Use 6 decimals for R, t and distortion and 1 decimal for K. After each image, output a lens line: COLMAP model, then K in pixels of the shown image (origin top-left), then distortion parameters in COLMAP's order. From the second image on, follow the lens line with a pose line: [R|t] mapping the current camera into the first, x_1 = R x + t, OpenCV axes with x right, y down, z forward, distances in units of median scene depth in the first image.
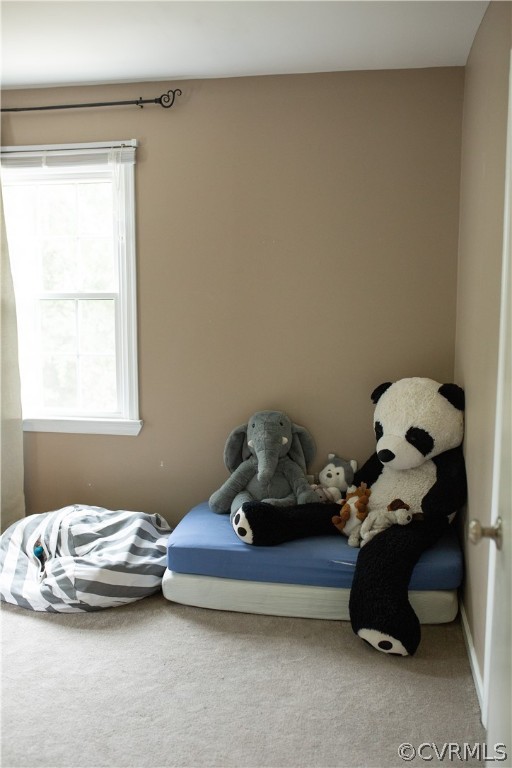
lens RADIAL K [[741.4, 0, 256.0], [0, 741.4, 384.0], [0, 0, 1]] dist [-0.051103, 0.041138]
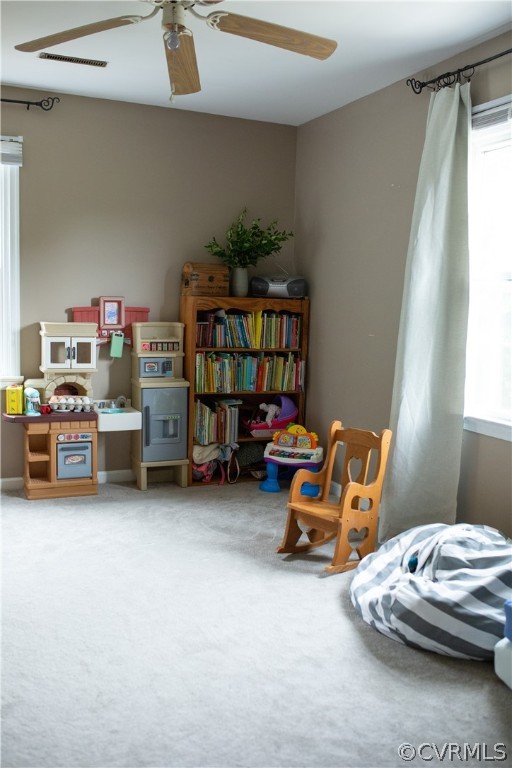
lens RADIAL K [[741.4, 0, 256.0], [0, 741.4, 384.0], [0, 0, 1]] dist [-0.051103, 0.041138]
pose [[0.551619, 0.112171, -0.826519, 0.318764], [-0.134967, 0.989861, 0.044262, 0.005436], [0.823104, 0.087137, 0.561166, 0.361067]]
